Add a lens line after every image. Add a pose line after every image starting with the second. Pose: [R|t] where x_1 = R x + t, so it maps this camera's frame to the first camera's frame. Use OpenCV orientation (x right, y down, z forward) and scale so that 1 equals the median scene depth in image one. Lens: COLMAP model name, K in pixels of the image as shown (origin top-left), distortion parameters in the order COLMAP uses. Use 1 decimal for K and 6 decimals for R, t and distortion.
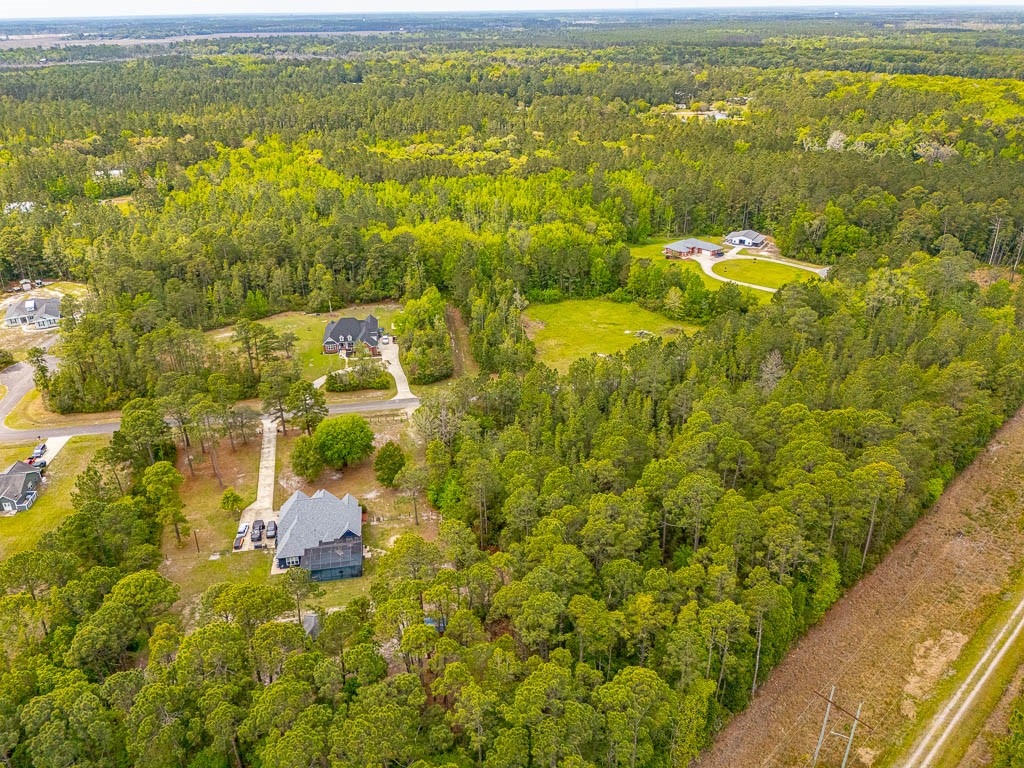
lens RADIAL K [[771.4, 0, 511.1], [0, 771.4, 387.2], [0, 0, 1]] dist [0.059521, -0.083972]
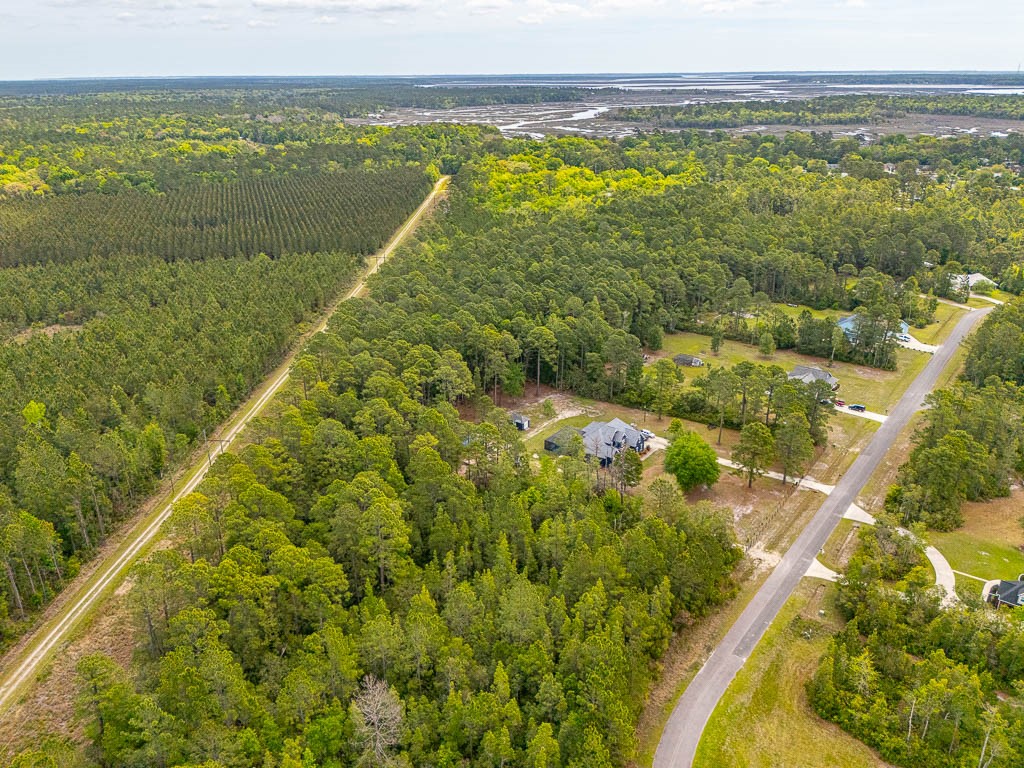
lens RADIAL K [[771.4, 0, 507.8], [0, 771.4, 379.6], [0, 0, 1]] dist [0.059521, -0.083972]
pose [[-0.729971, 0.269277, -0.628198, 0.597390], [-0.286049, 0.714387, 0.638613, -0.614229], [0.620740, 0.645865, -0.444455, 1.245497]]
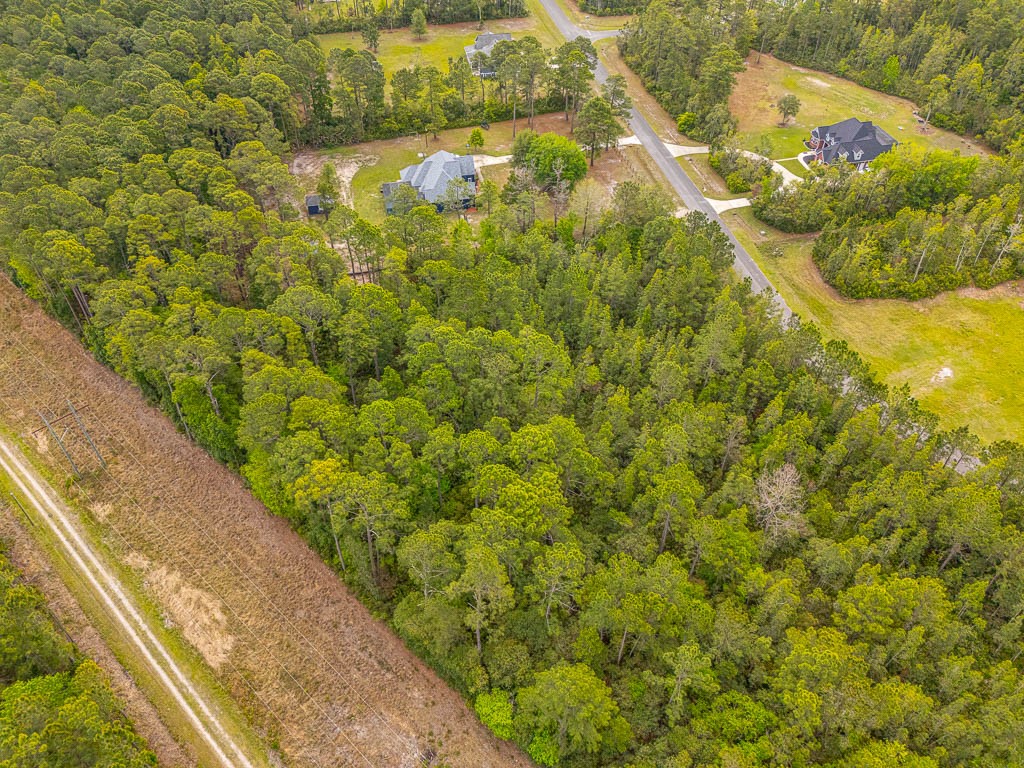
lens RADIAL K [[771.4, 0, 507.9], [0, 771.4, 385.1], [0, 0, 1]] dist [0.059521, -0.083972]
pose [[0.050969, 0.703956, -0.708412, 0.702913], [-0.436008, 0.653850, 0.618367, -0.340234], [0.898498, 0.277355, 0.340257, 0.682627]]
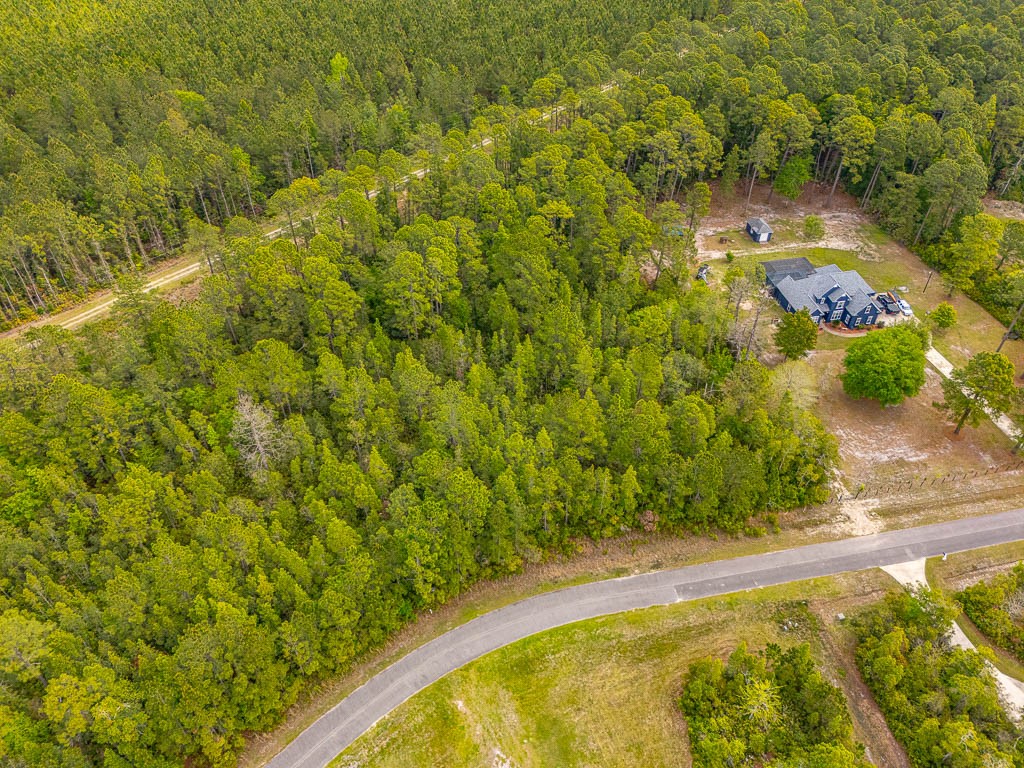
lens RADIAL K [[771.4, 0, 509.4], [0, 771.4, 384.4], [0, 0, 1]] dist [0.059521, -0.083972]
pose [[-0.999415, 0.027855, -0.019862, 0.164212], [-0.008136, 0.370399, 0.928837, -0.629203], [0.033229, 0.928455, -0.369955, 1.292050]]
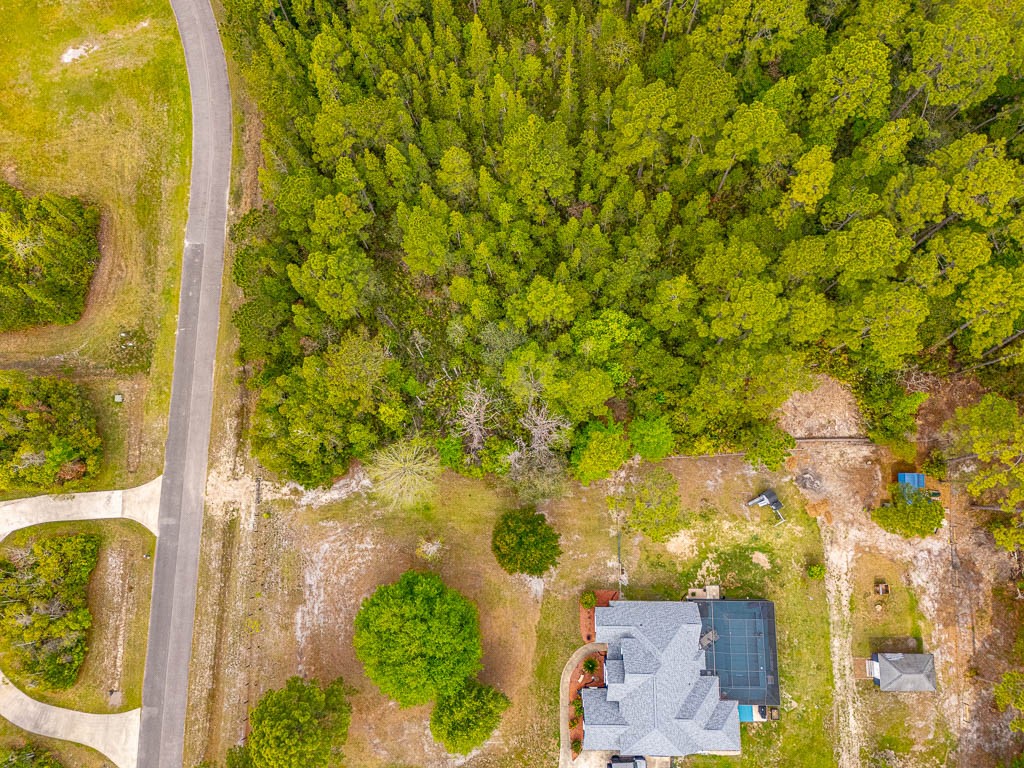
lens RADIAL K [[771.4, 0, 509.9], [0, 771.4, 380.6], [0, 0, 1]] dist [0.059521, -0.083972]
pose [[0.172642, -0.965439, 0.195251, -0.147401], [0.450603, 0.253680, 0.855922, -0.358048], [-0.875872, -0.059788, 0.478826, 0.734122]]
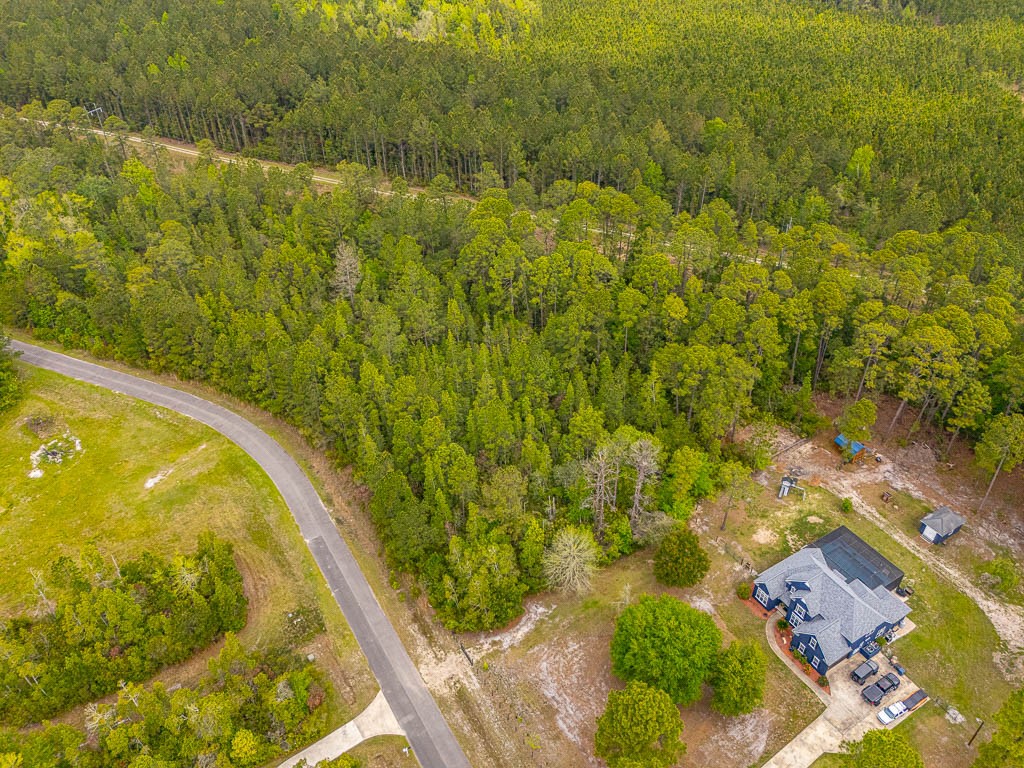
lens RADIAL K [[771.4, 0, 508.5], [0, 771.4, 381.3], [0, 0, 1]] dist [0.059521, -0.083972]
pose [[-0.369521, -0.555219, 0.745109, -0.494892], [0.424395, 0.612505, 0.666878, -0.483612], [-0.826646, 0.562646, 0.009299, 0.986018]]
